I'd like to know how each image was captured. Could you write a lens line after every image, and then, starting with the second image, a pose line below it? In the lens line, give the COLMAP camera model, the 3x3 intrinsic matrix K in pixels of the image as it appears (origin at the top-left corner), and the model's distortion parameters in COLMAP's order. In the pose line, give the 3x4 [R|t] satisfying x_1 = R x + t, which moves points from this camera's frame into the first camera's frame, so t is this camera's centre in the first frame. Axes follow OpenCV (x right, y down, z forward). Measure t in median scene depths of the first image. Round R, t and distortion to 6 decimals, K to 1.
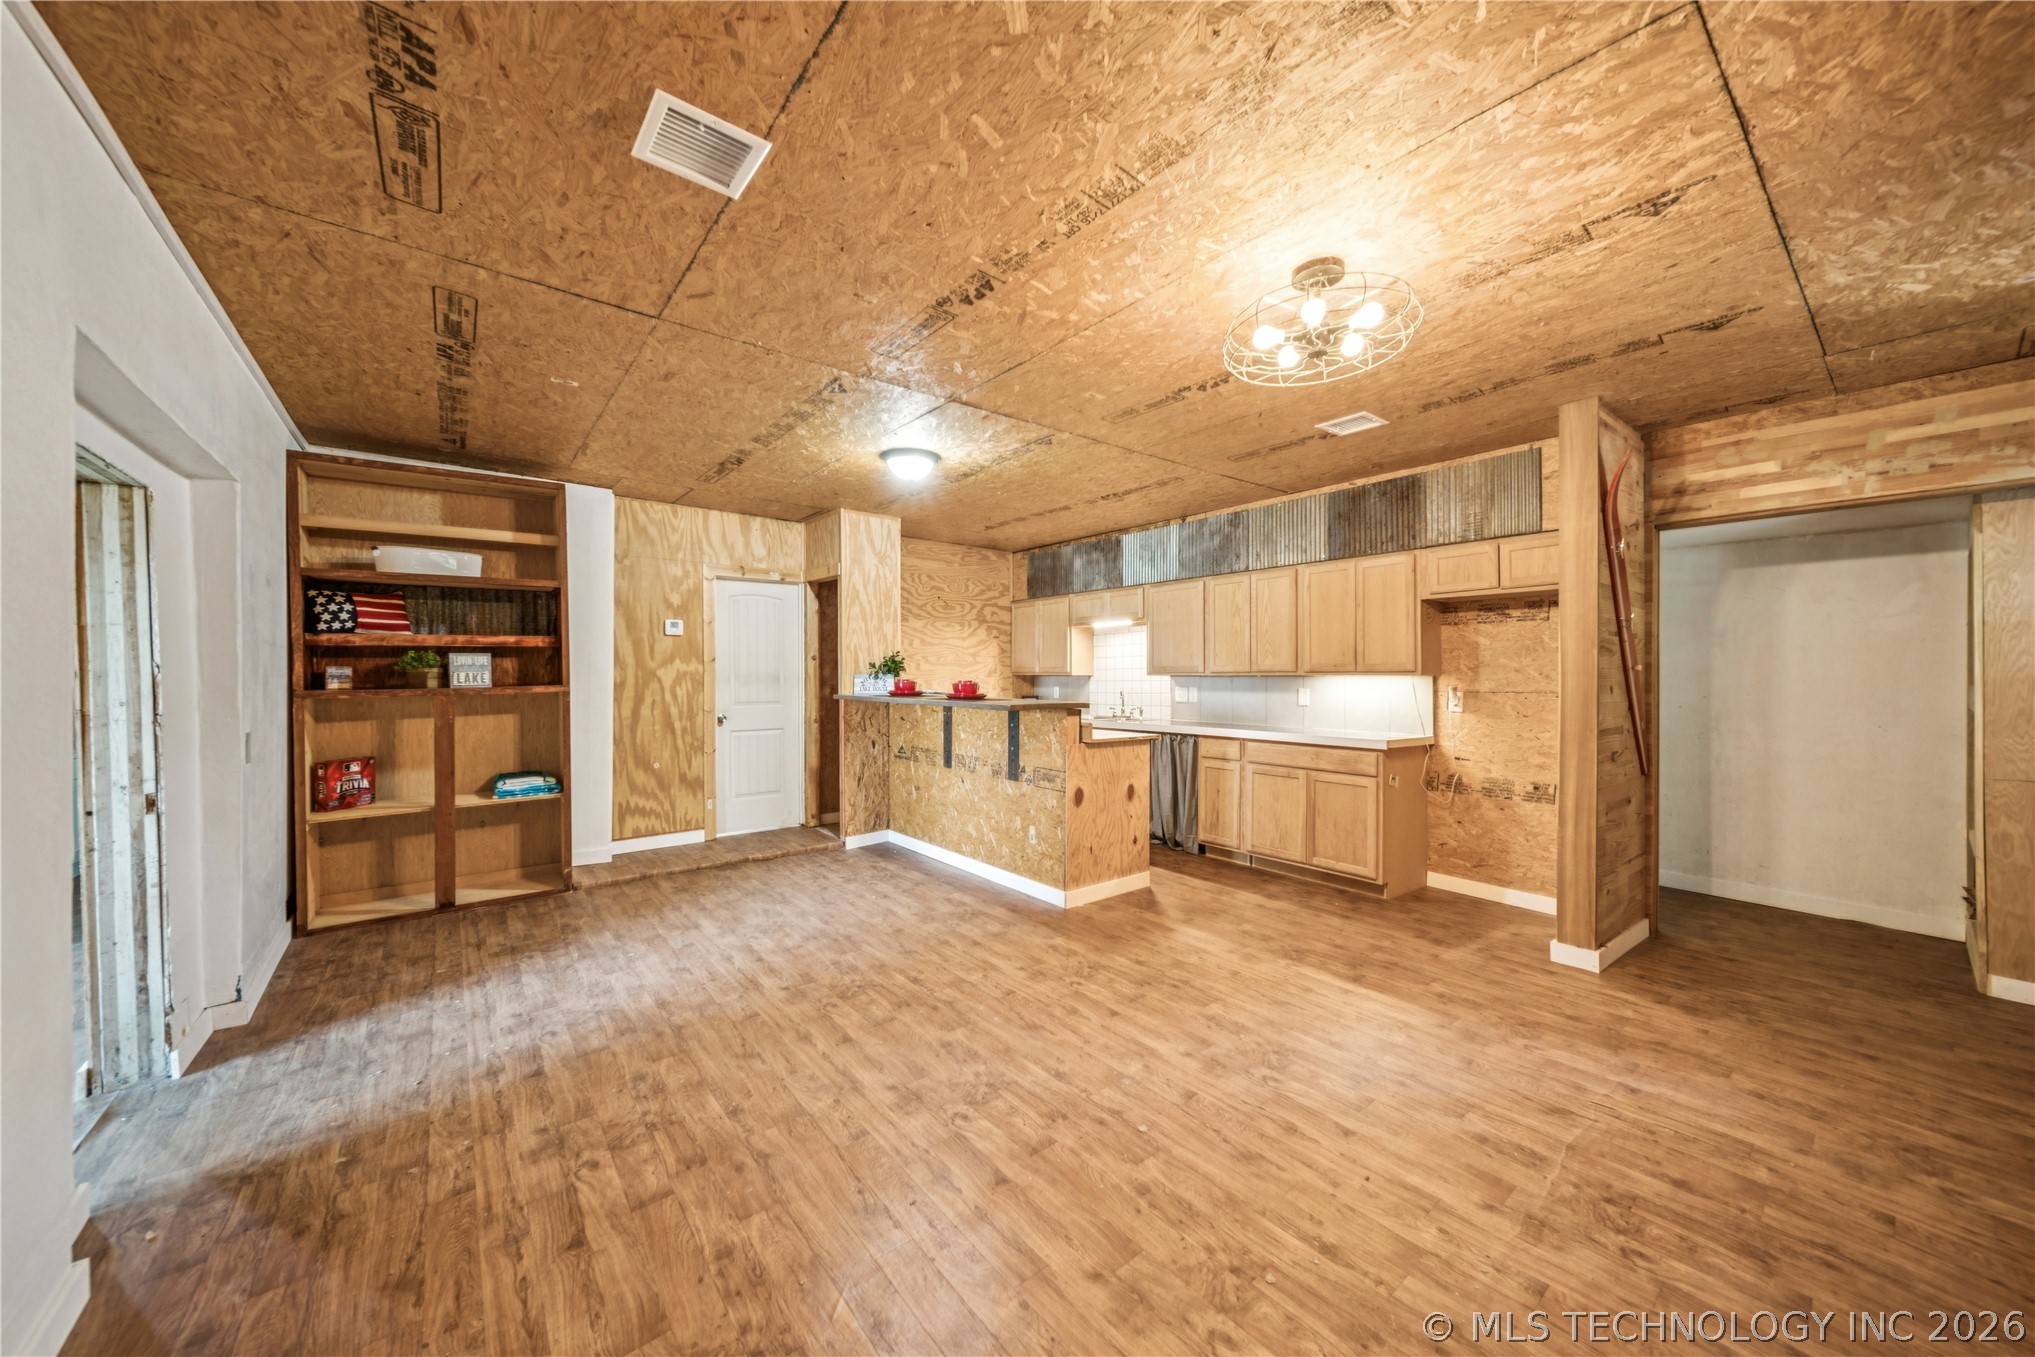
lens RADIAL K [[725.0, 0, 1003.5], [0, 725.0, 678.1], [0, 0, 1]] dist [0.001587, -0.002551]
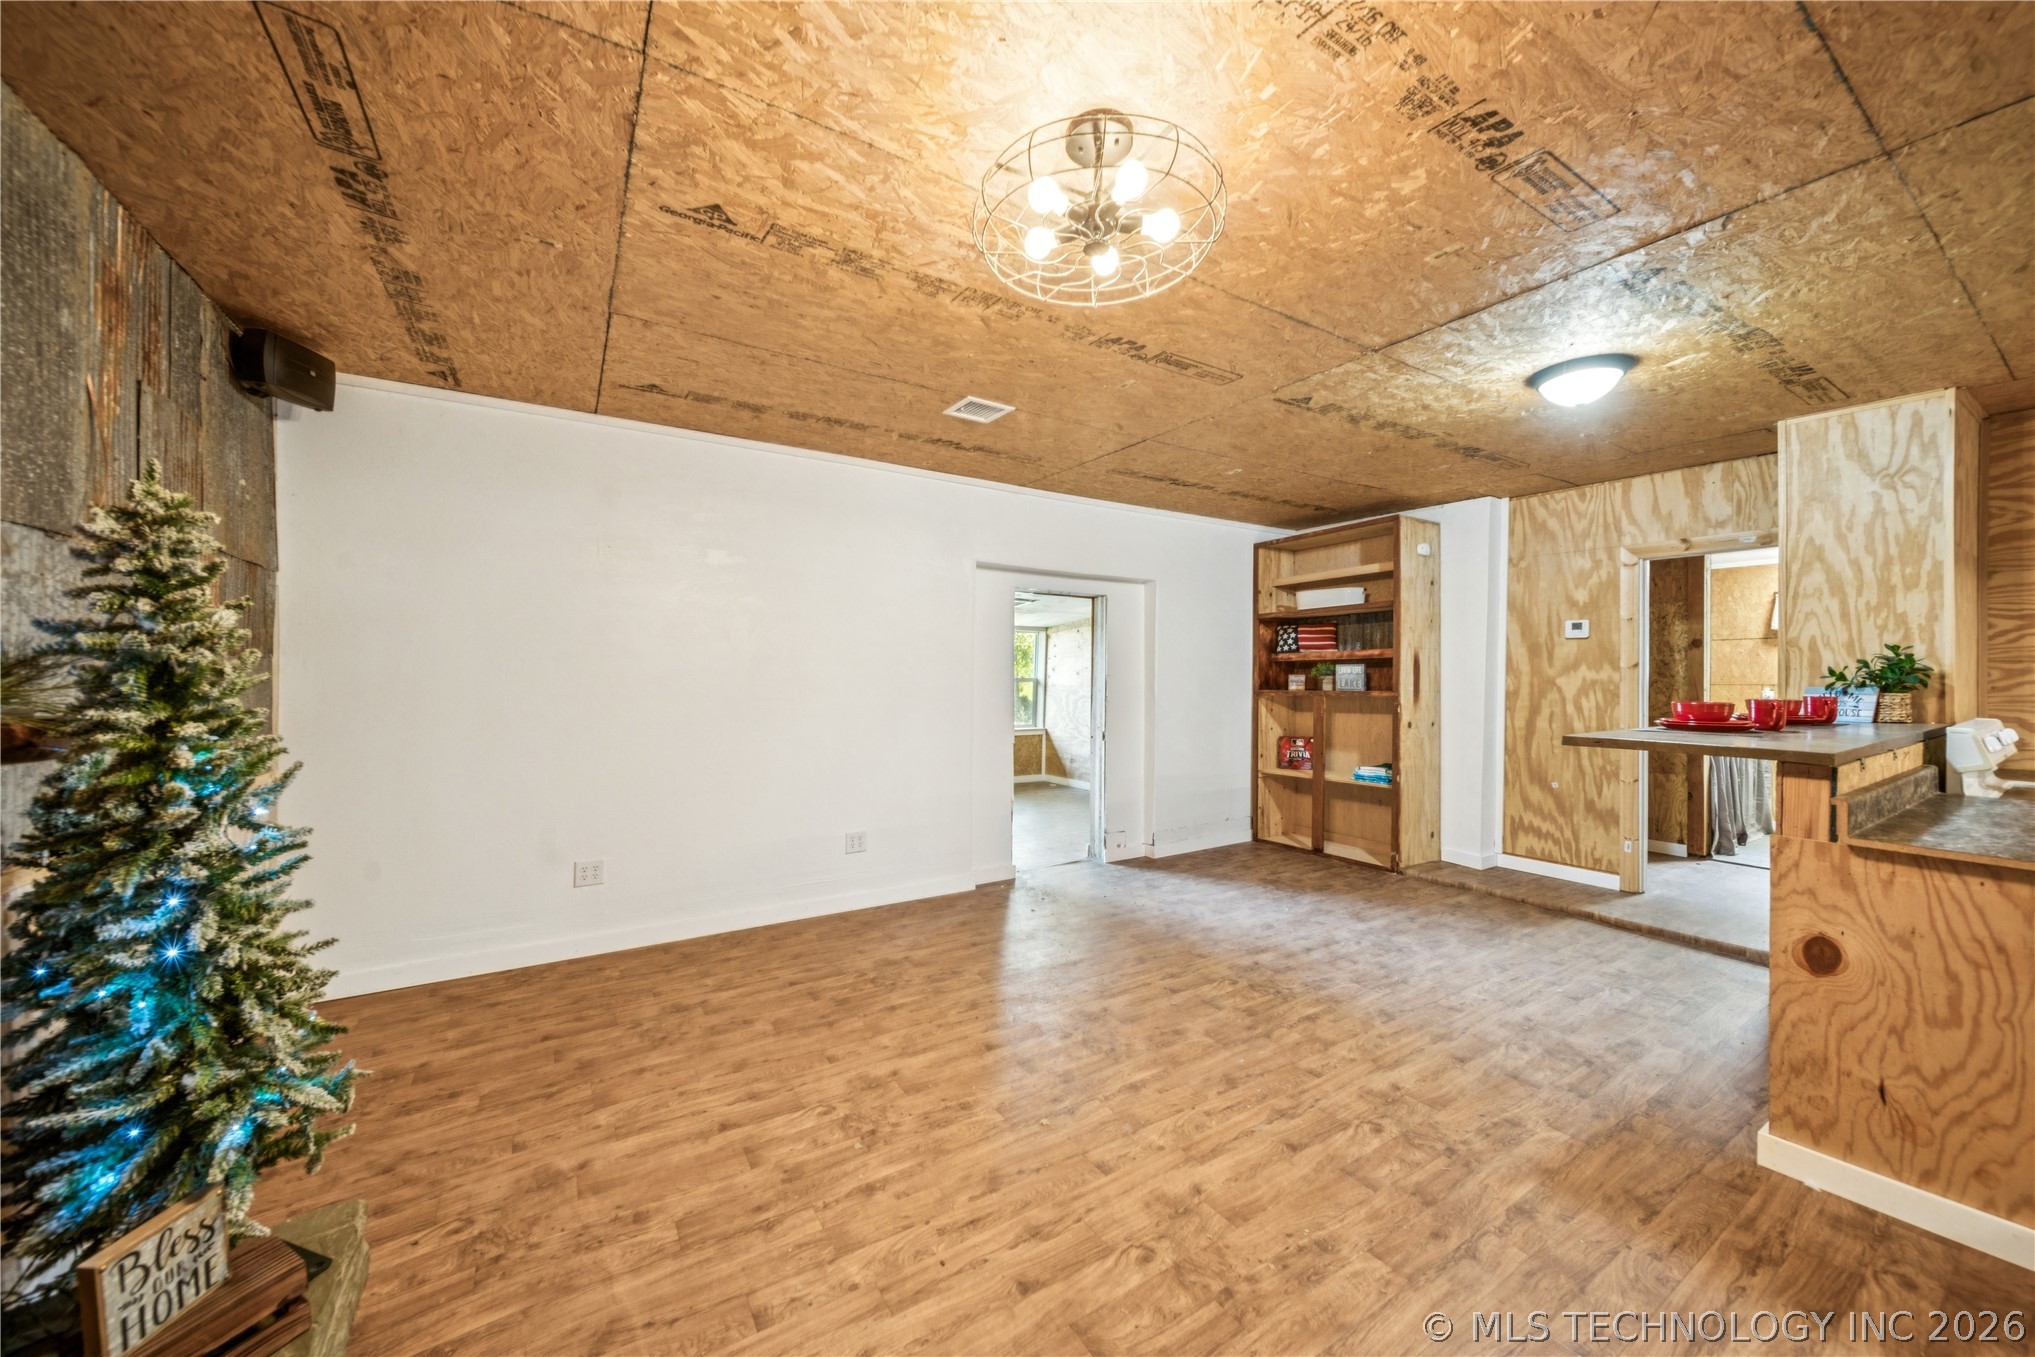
lens RADIAL K [[725.0, 0, 996.0], [0, 725.0, 672.7], [0, 0, 1]] dist [0.001587, -0.002551]
pose [[-0.115889, -0.004477, -0.993252, 0.579653], [-0.015226, 0.999880, -0.002731, -0.005942], [0.993145, 0.014807, -0.115944, 0.492175]]
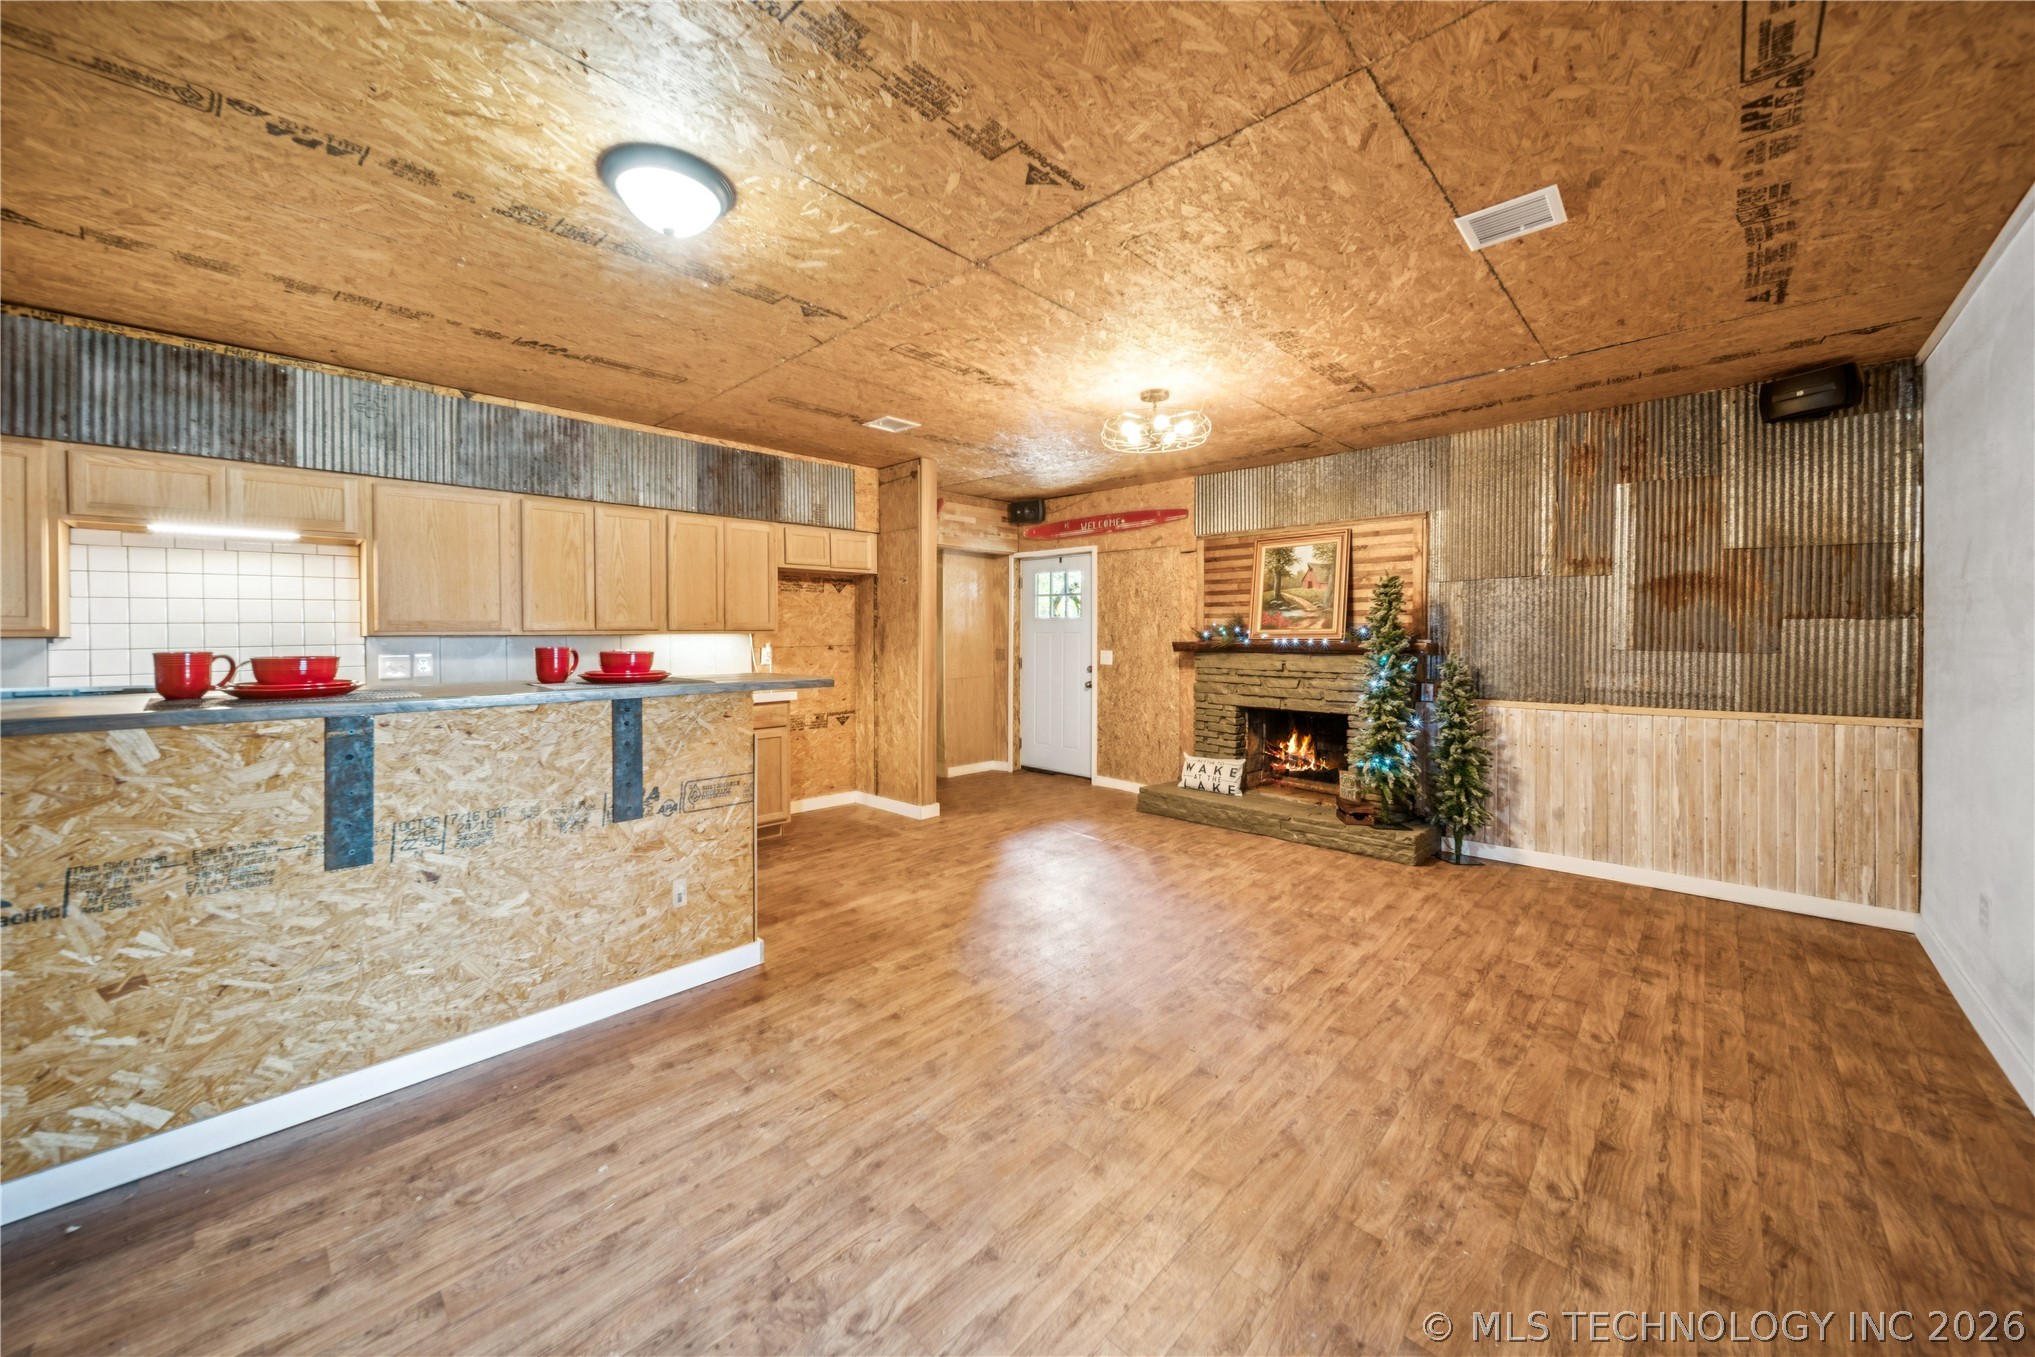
lens RADIAL K [[725.0, 0, 1000.5], [0, 725.0, 636.5], [0, 0, 1]] dist [0.001587, -0.002551]
pose [[-0.137863, -0.009569, 0.990405, -0.590883], [0.006343, 0.999924, 0.010544, -0.007986], [-0.990431, 0.007736, -0.137792, 0.786084]]
